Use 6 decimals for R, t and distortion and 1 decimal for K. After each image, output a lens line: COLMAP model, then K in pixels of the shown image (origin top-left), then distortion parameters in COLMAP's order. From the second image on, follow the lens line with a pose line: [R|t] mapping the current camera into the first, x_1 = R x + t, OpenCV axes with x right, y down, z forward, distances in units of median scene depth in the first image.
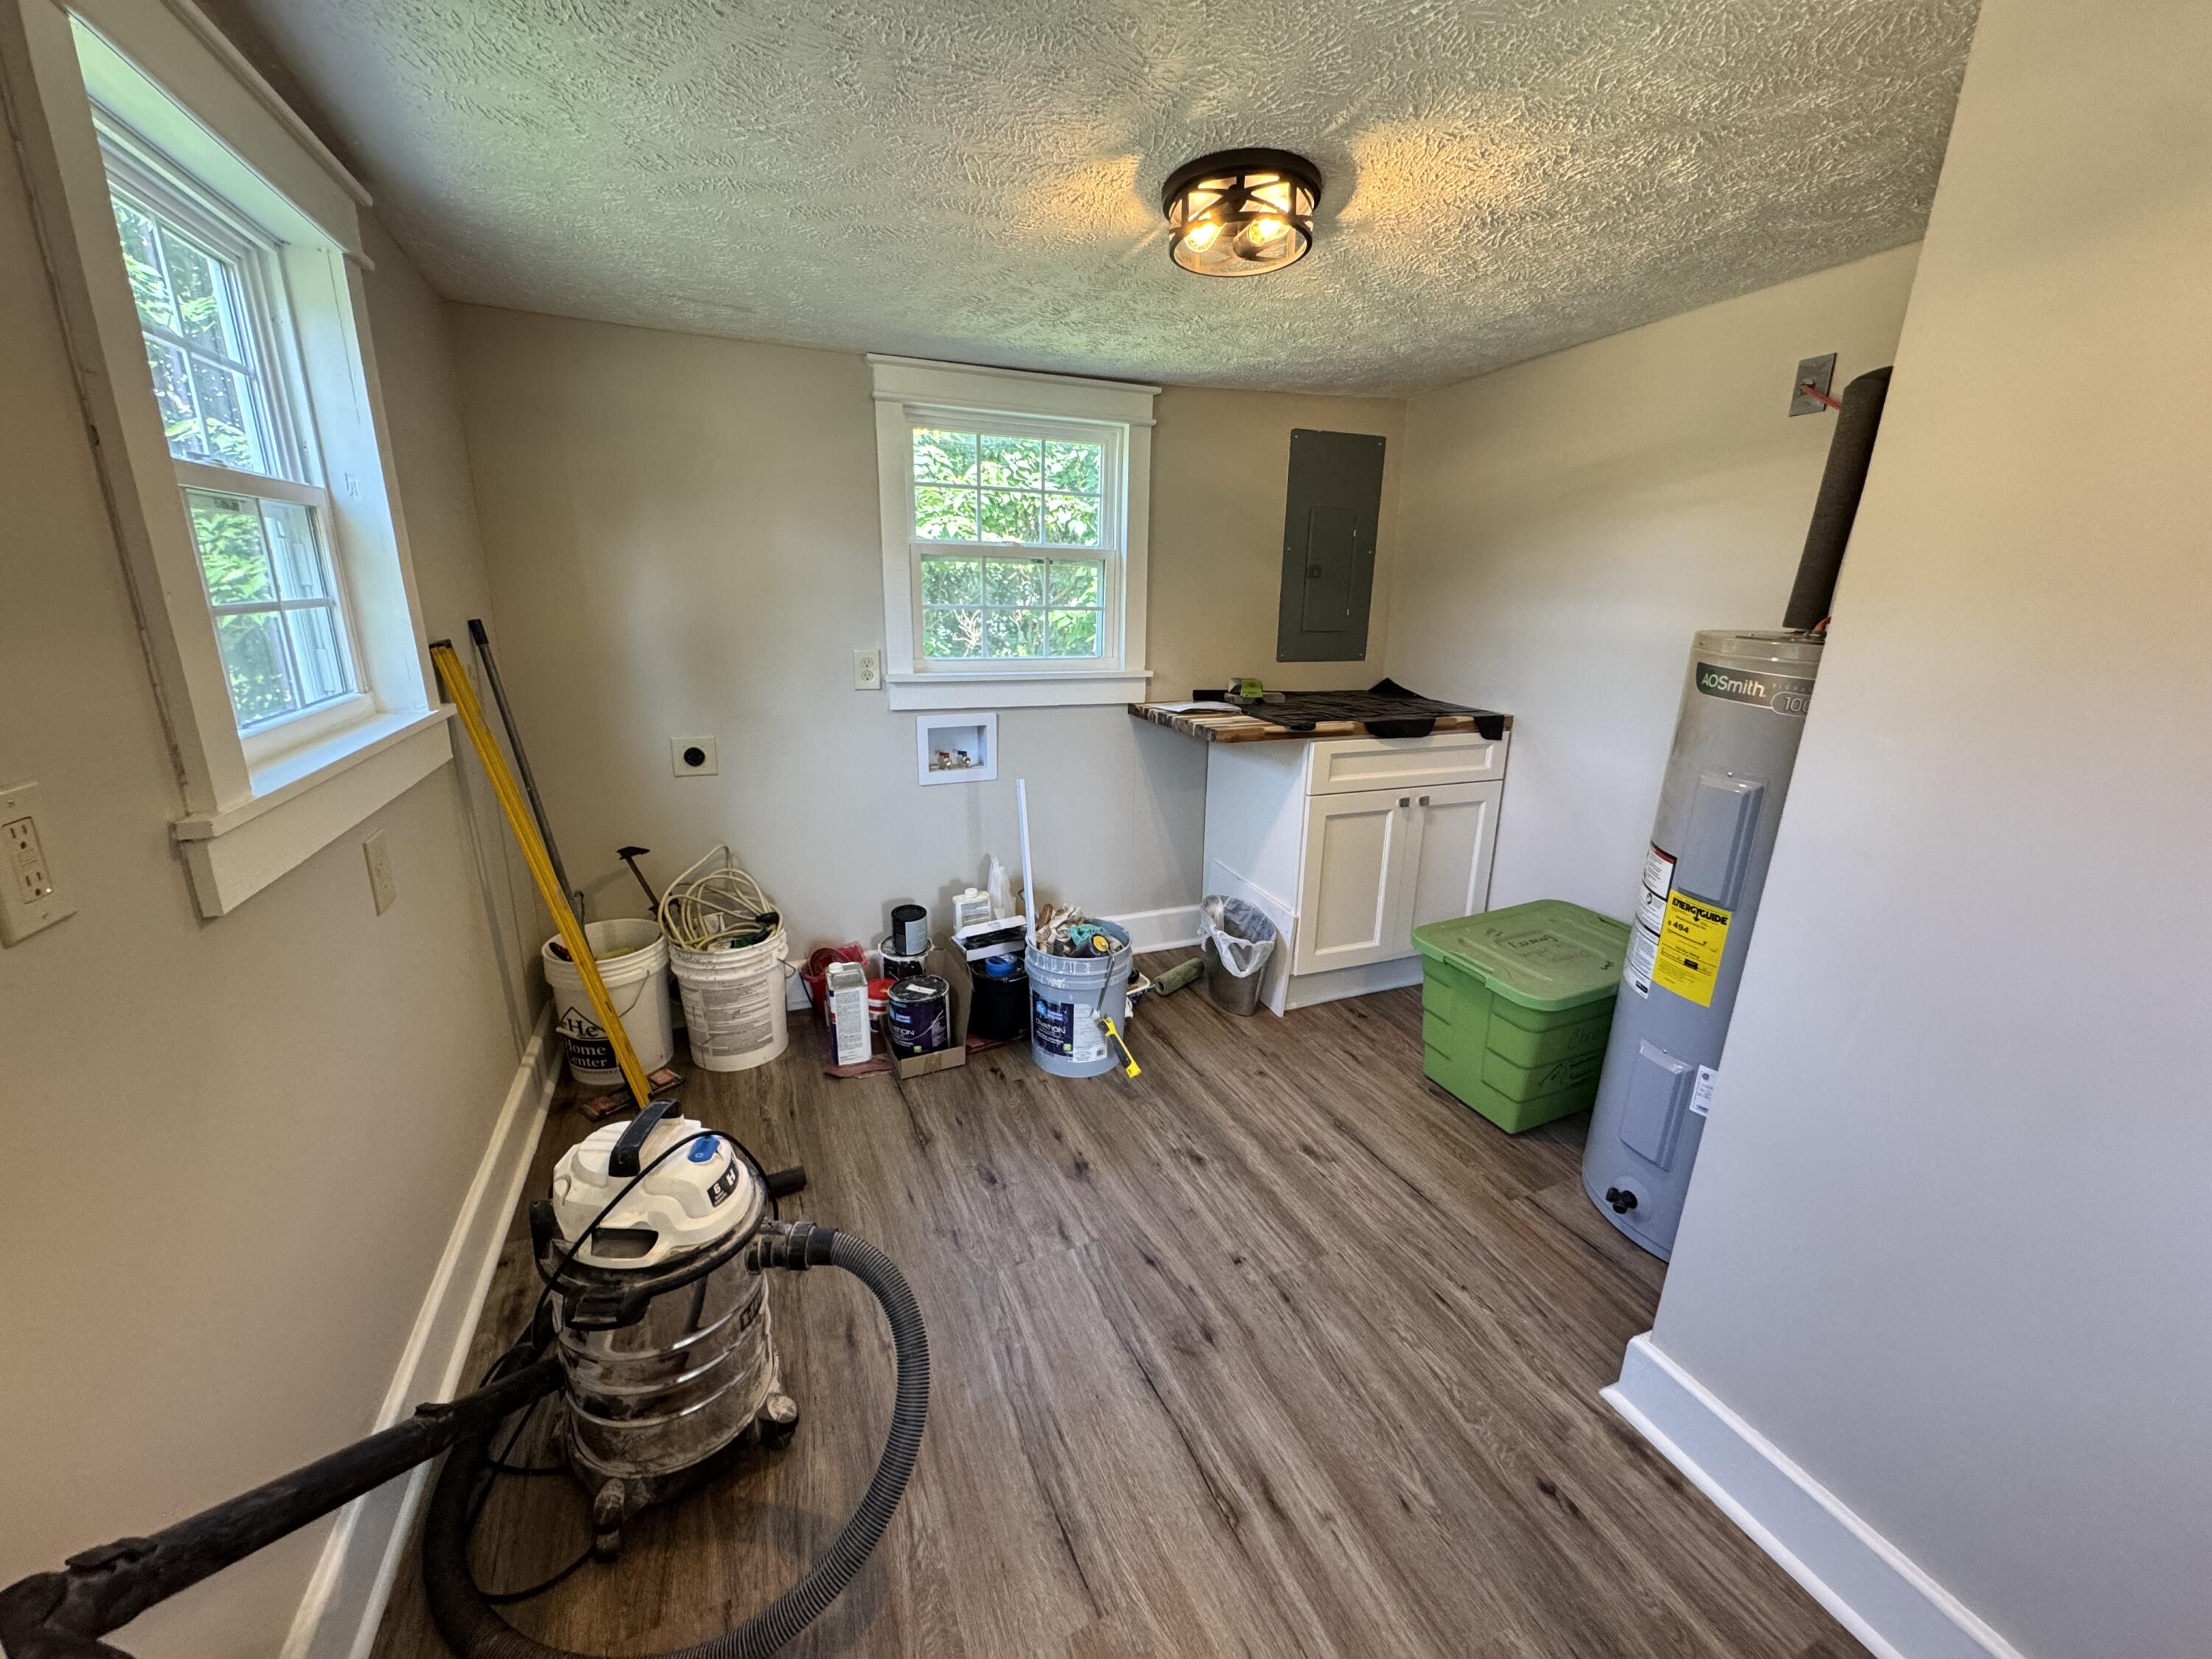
lens RADIAL K [[879.1, 0, 1106.0], [0, 879.1, 829.5], [0, 0, 1]] dist [-0.001515, -0.000302]
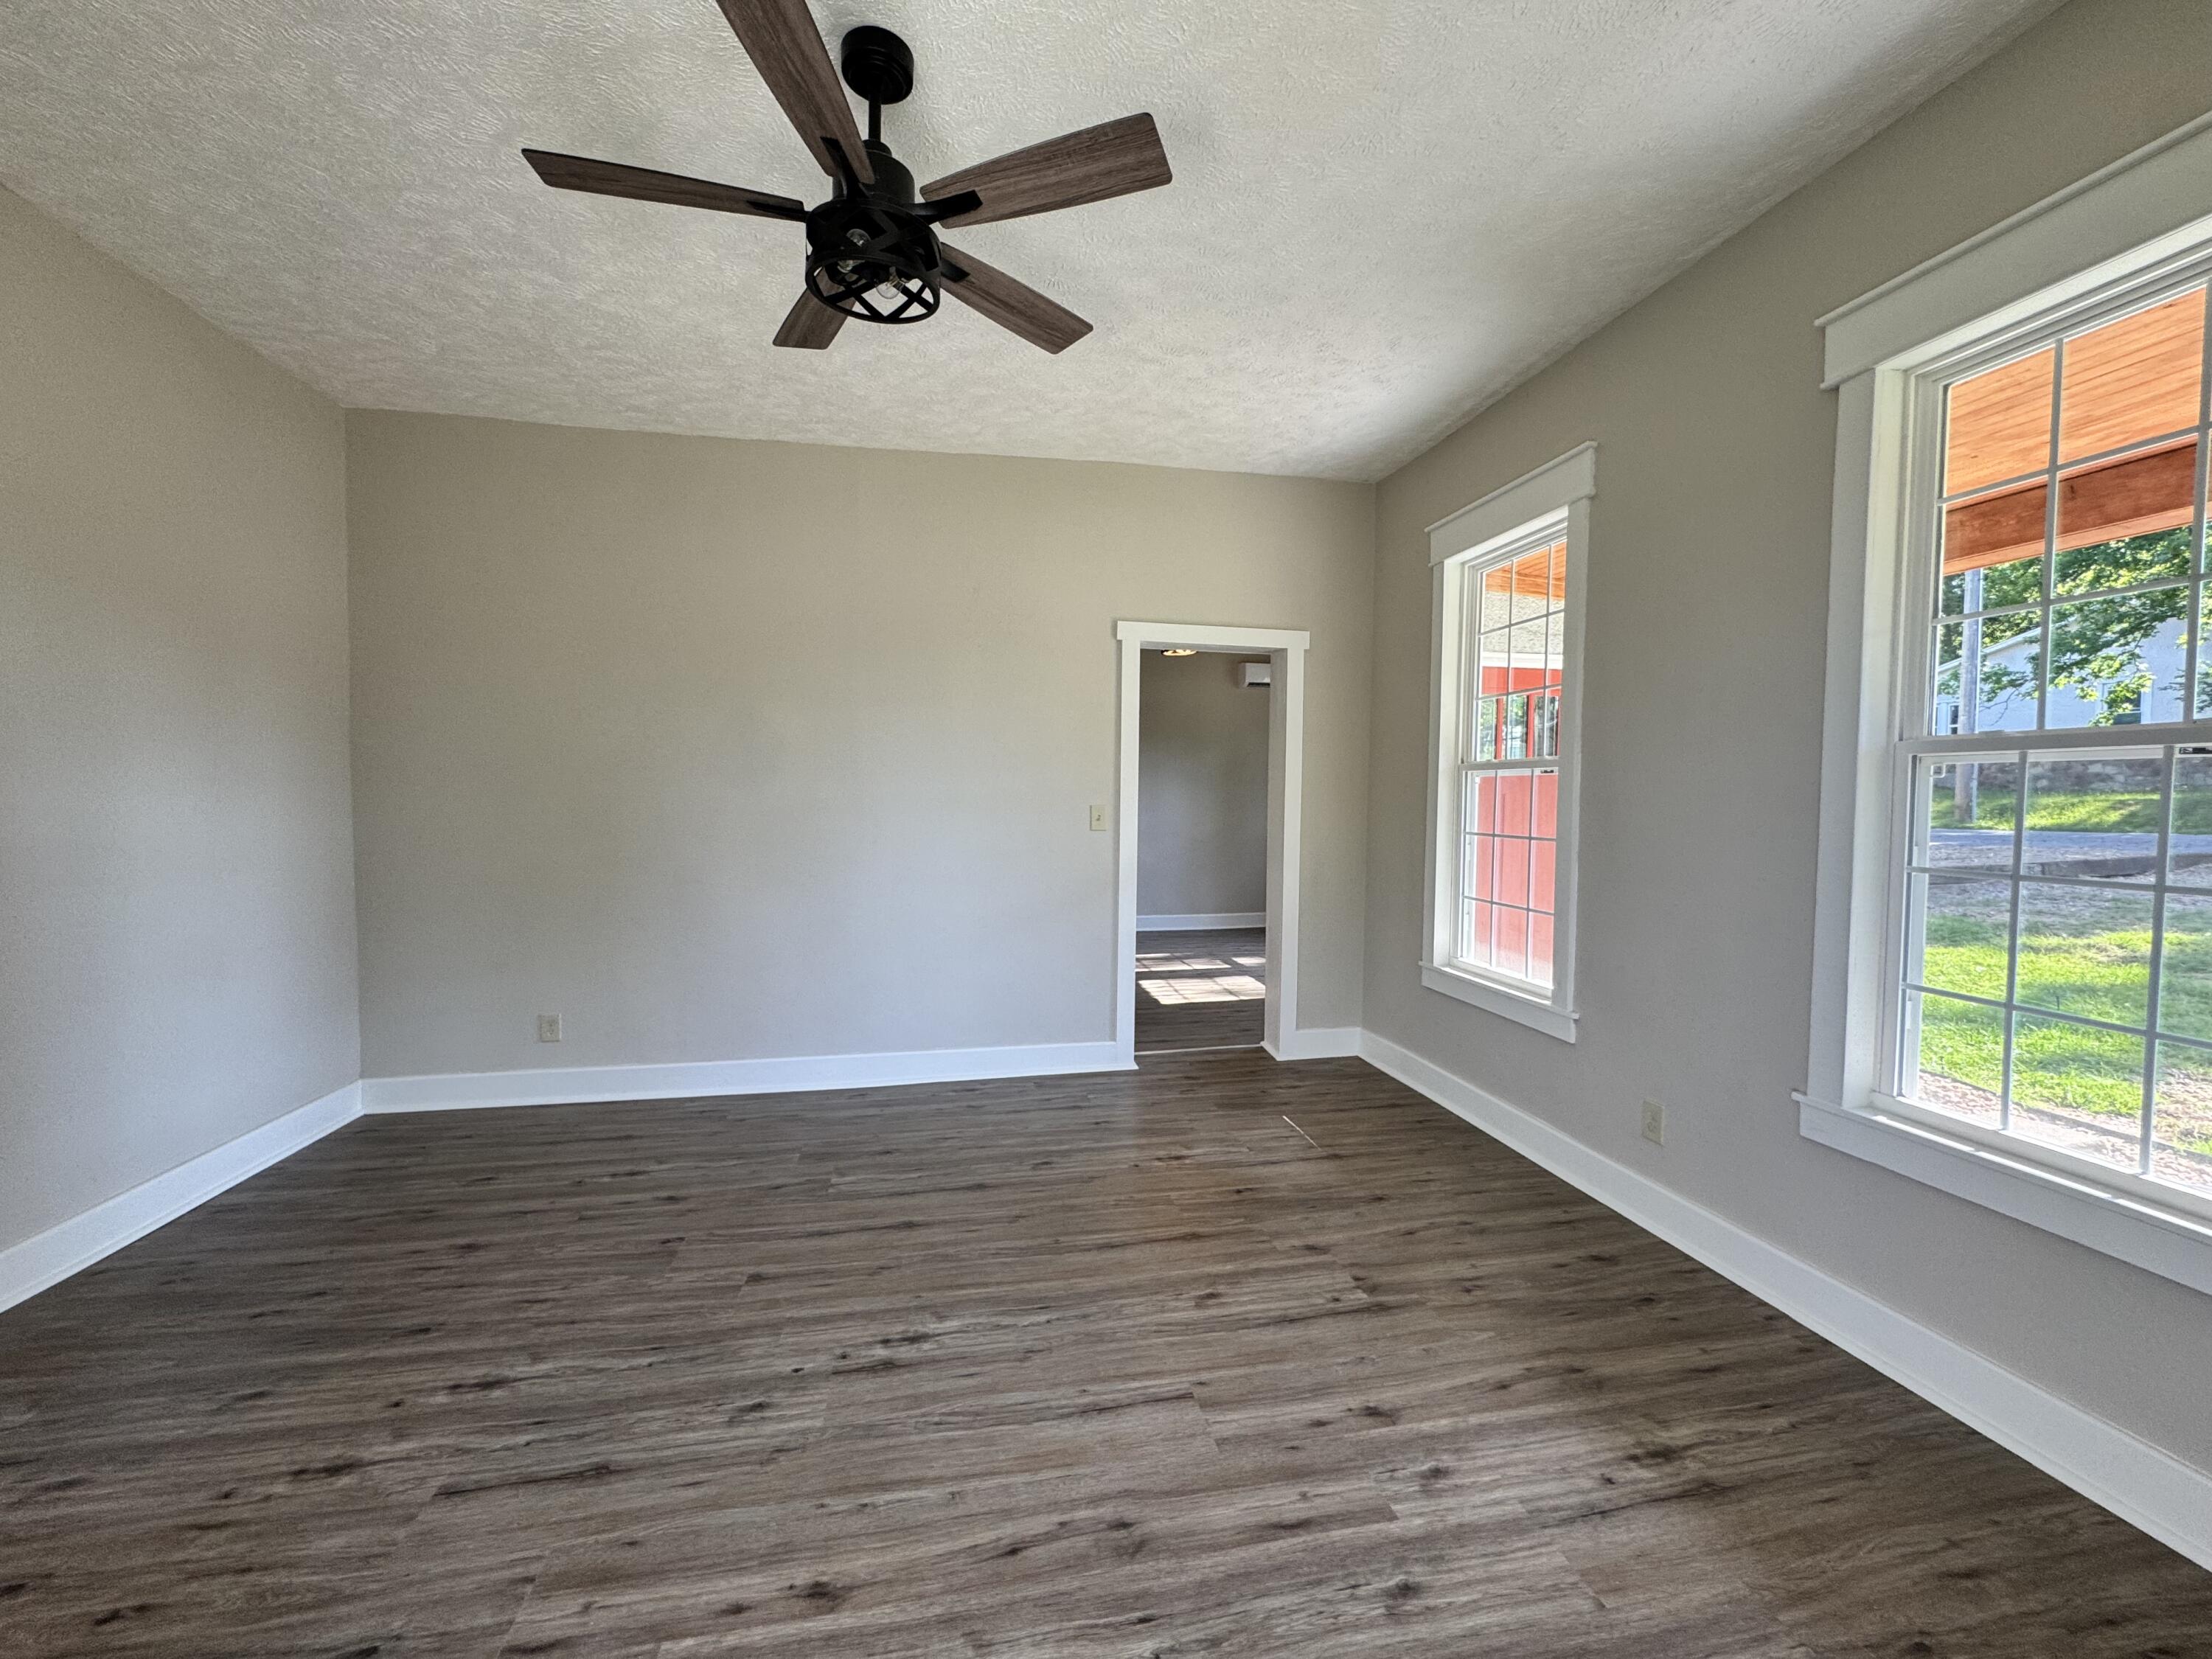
lens RADIAL K [[879.1, 0, 1106.0], [0, 879.1, 829.5], [0, 0, 1]] dist [-0.001515, -0.000302]
pose [[0.206291, -0.057921, 0.976775, -0.830384], [0.259644, 0.965701, 0.002429, -0.206012], [-0.943414, 0.253112, 0.214255, 0.599050]]
